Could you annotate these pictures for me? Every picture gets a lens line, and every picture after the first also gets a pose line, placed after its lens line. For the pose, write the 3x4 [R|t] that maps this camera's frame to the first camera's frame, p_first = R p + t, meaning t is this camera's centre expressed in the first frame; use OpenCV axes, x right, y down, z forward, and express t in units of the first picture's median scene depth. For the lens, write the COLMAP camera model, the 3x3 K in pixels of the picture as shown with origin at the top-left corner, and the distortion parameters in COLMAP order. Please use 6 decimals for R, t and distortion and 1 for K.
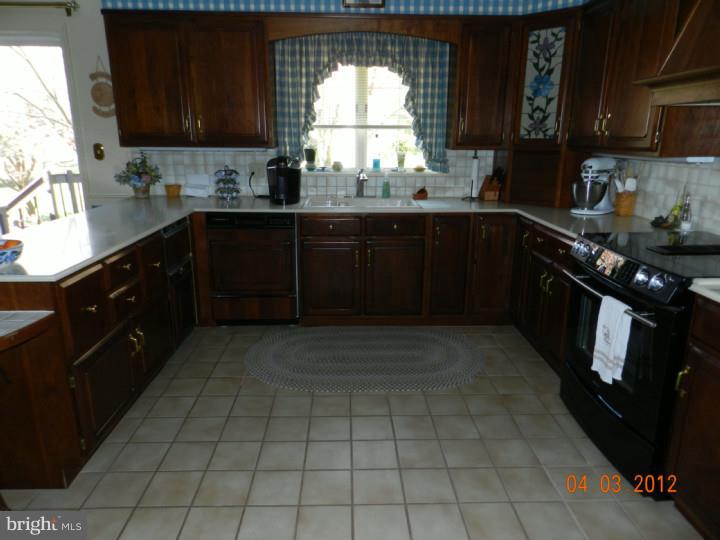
lens RADIAL K [[497.9, 0, 360.4], [0, 497.9, 268.7], [0, 0, 1]] dist [0.012720, 0.000964]
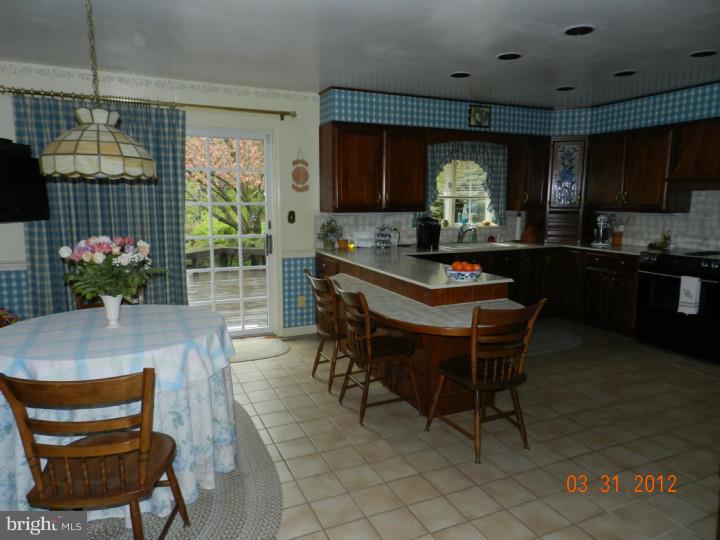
lens RADIAL K [[497.9, 0, 358.6], [0, 497.9, 272.5], [0, 0, 1]] dist [0.012720, 0.000964]
pose [[0.920634, -0.063347, 0.385252, -0.942296], [0.102332, 0.991404, -0.081526, 0.040691], [-0.376776, 0.114479, 0.919203, -0.282627]]
